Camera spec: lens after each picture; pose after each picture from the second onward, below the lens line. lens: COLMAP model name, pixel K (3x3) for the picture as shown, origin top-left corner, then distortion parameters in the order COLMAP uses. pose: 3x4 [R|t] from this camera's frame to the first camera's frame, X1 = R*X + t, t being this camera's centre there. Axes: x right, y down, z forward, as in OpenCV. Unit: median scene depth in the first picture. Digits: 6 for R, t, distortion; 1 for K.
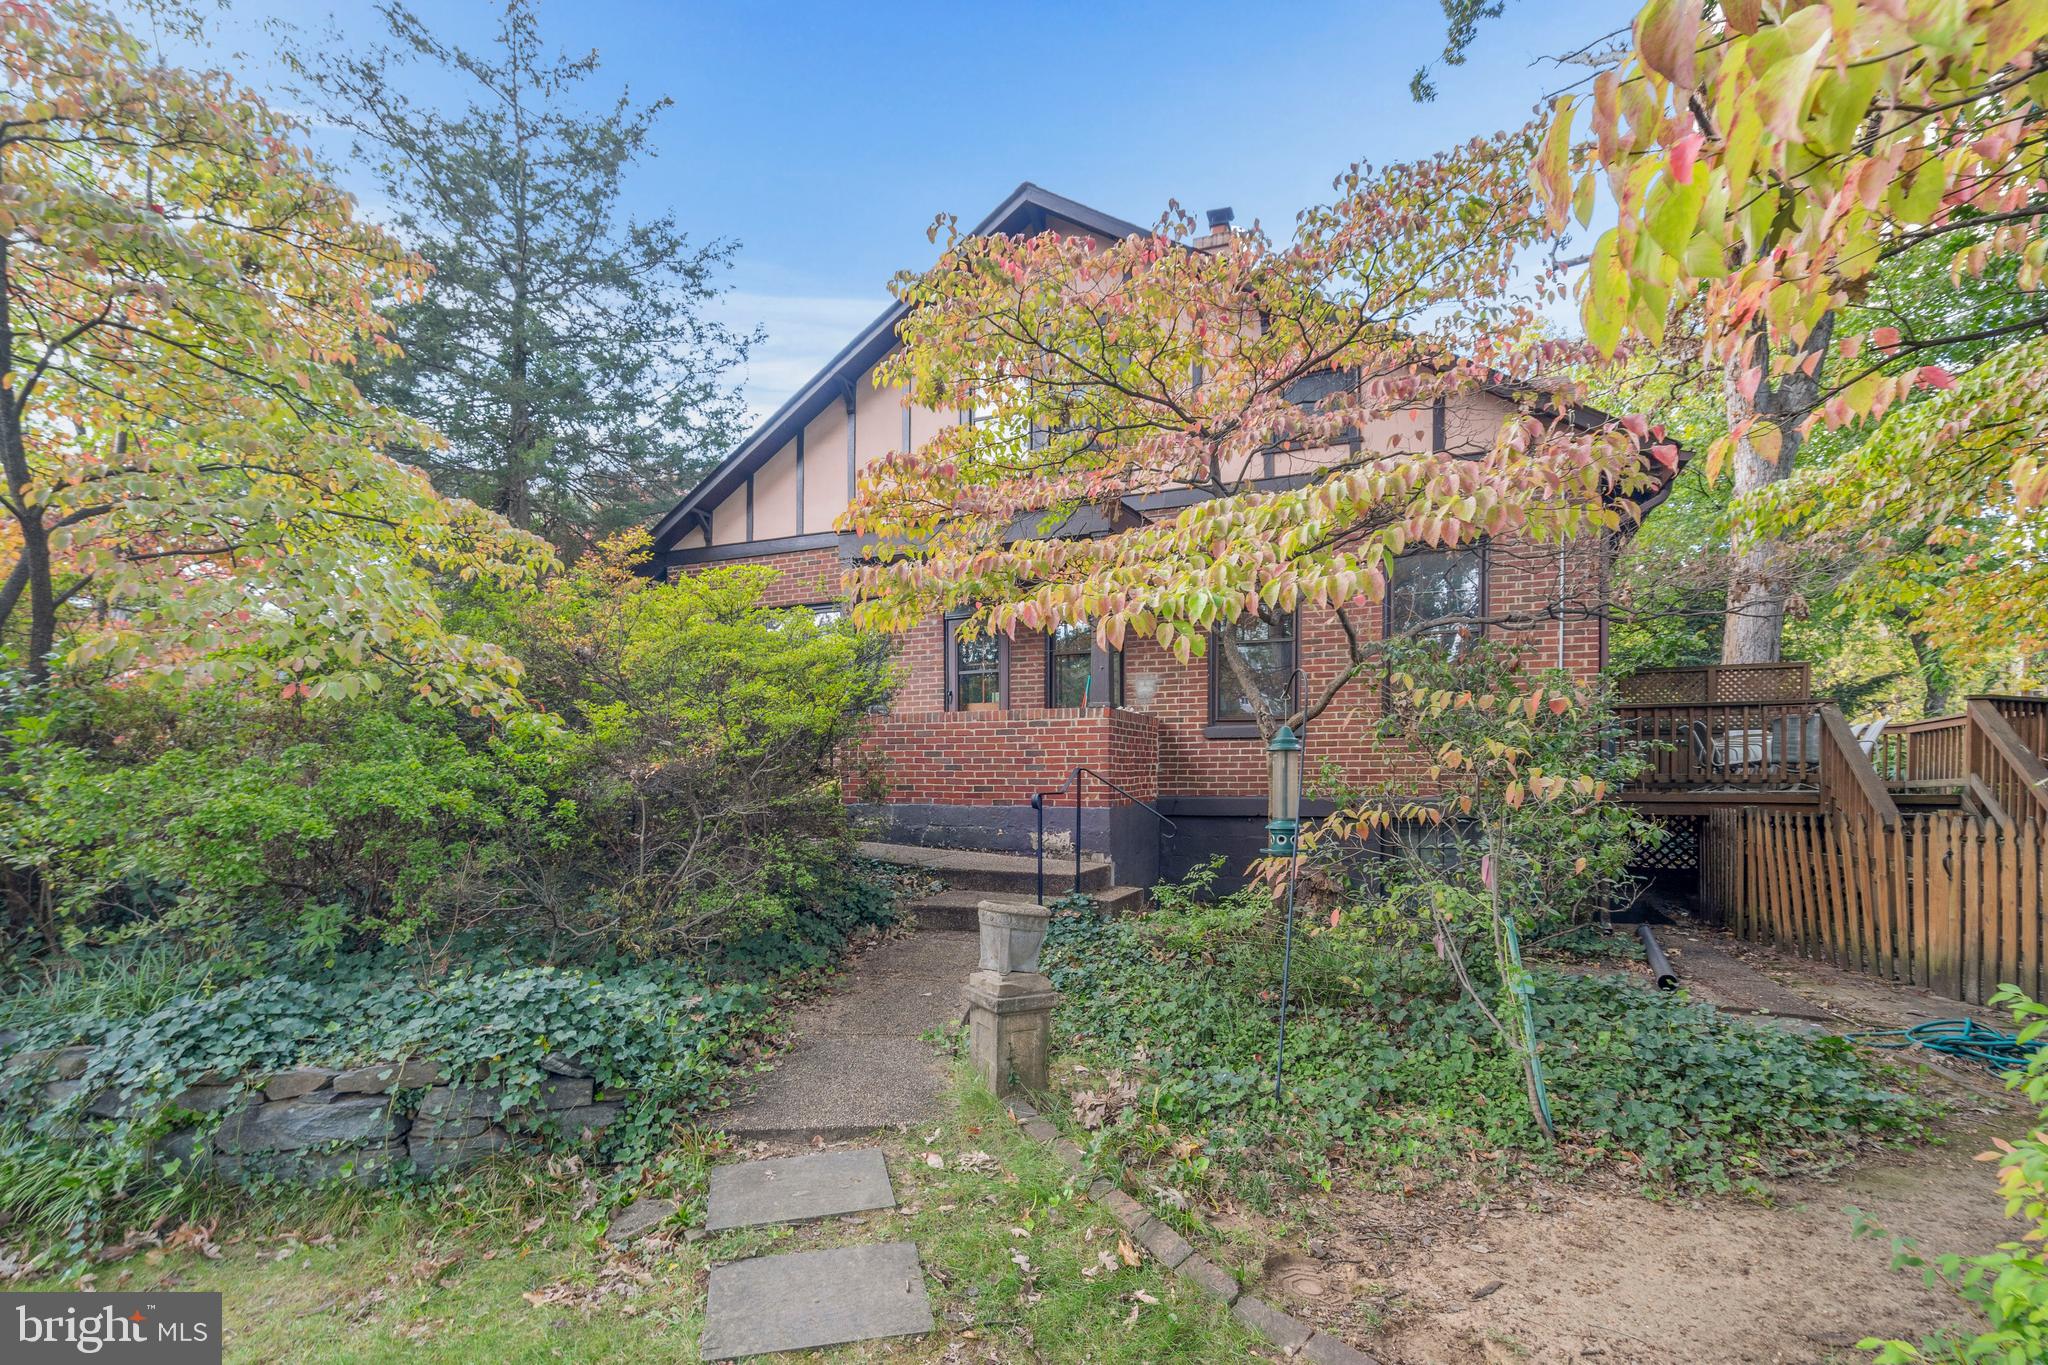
lens RADIAL K [[983.3, 0, 1024.0], [0, 983.3, 682.5], [0, 0, 1]] dist [-0.000015, -0.000132]
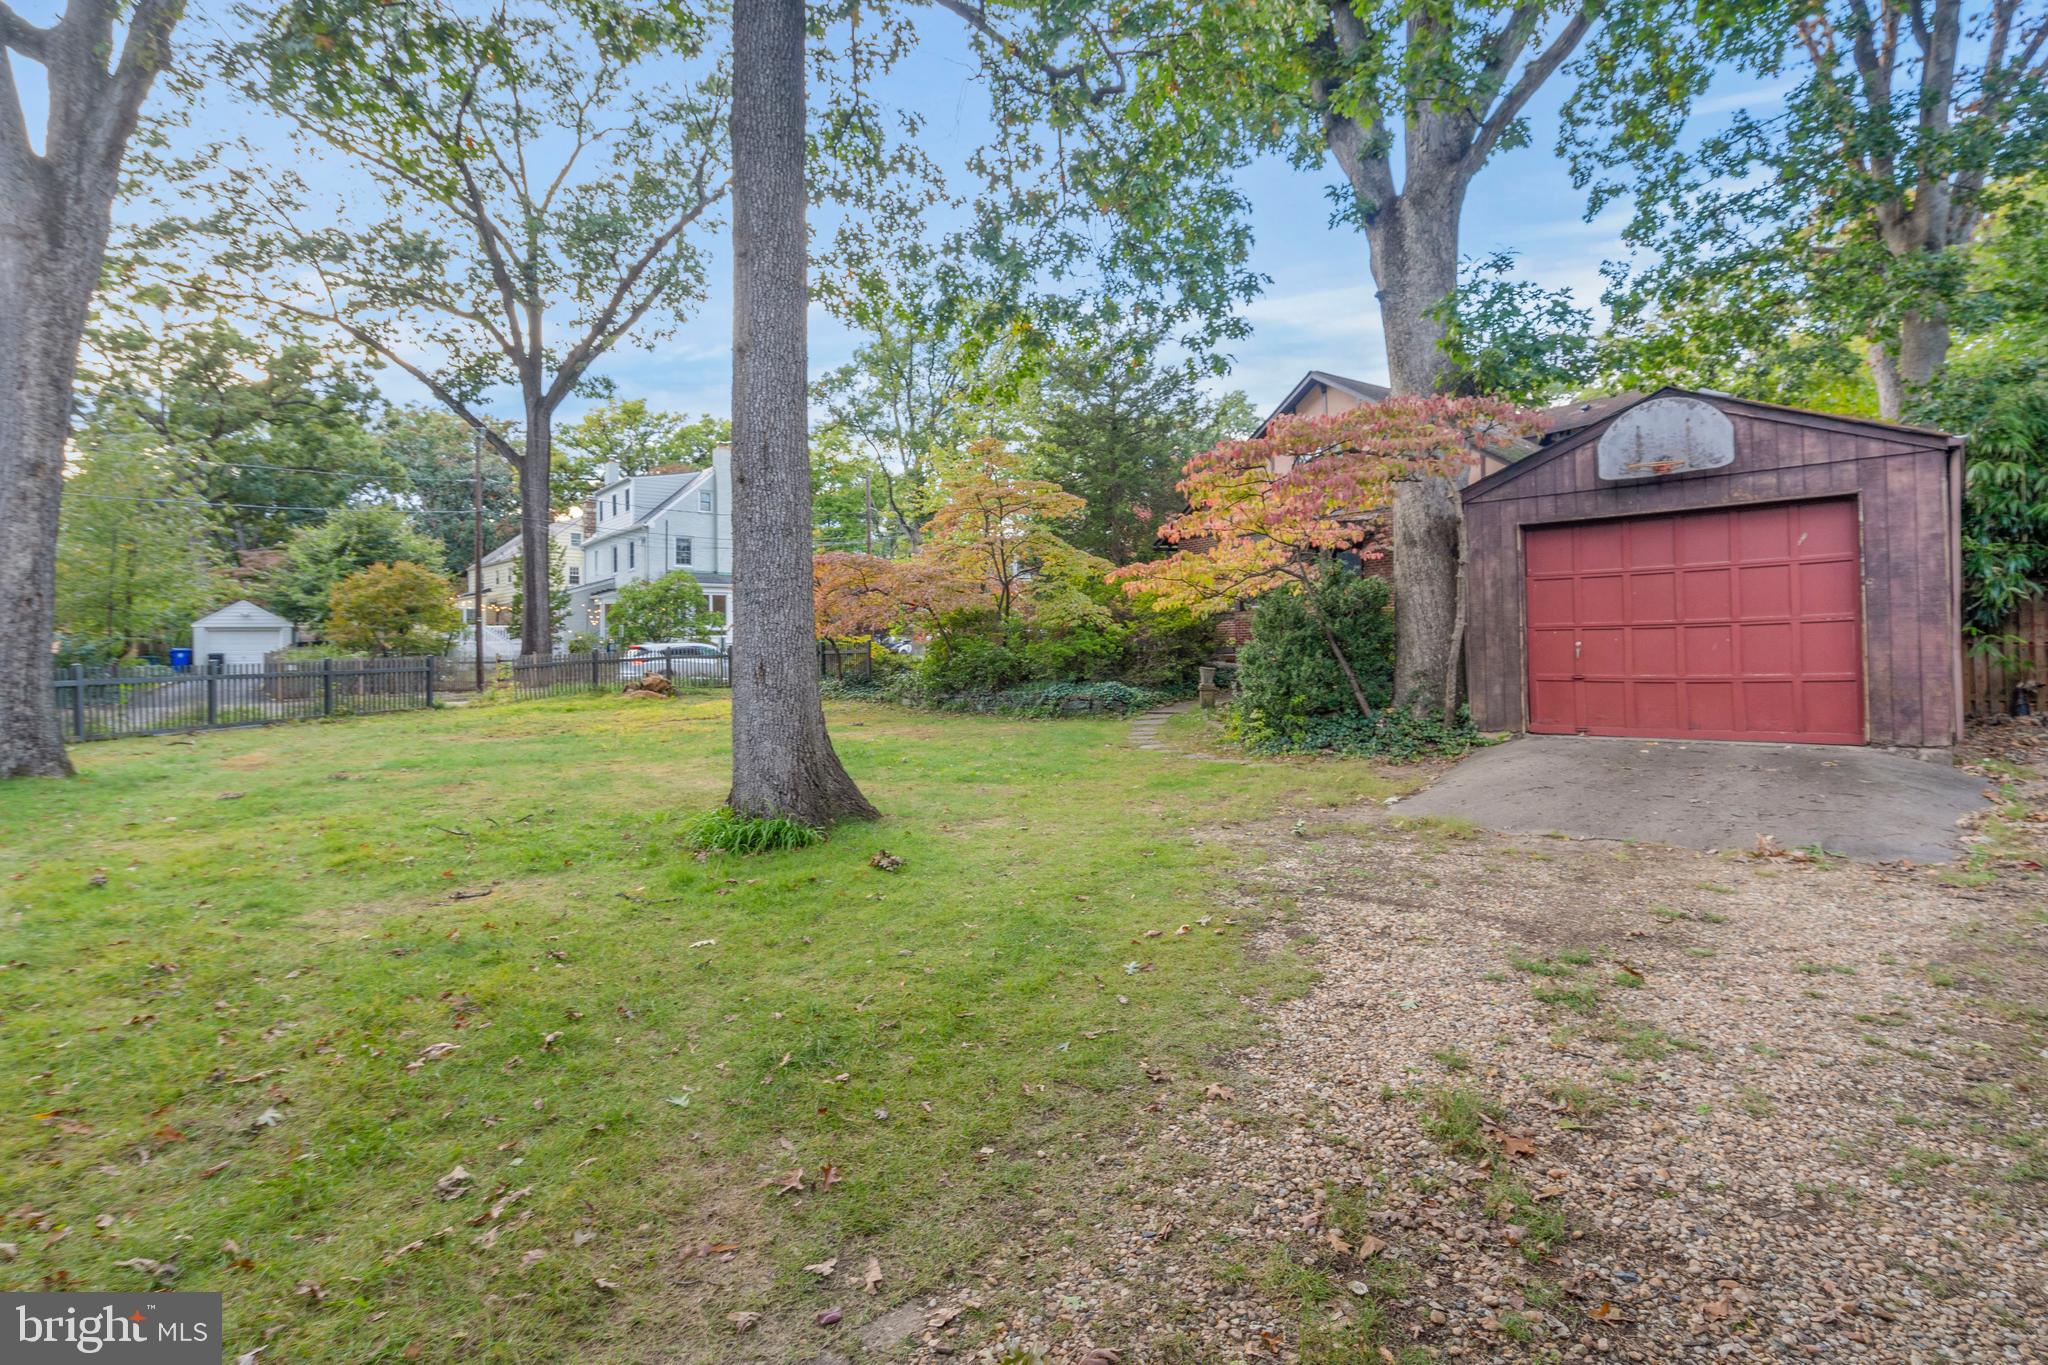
lens RADIAL K [[983.3, 0, 1024.0], [0, 983.3, 682.5], [0, 0, 1]] dist [-0.000015, -0.000132]
pose [[0.809864, 0.005470, -0.586592, 1.531584], [0.074468, 0.990908, 0.112053, -0.211368], [0.581871, -0.134430, 0.802094, -2.412172]]
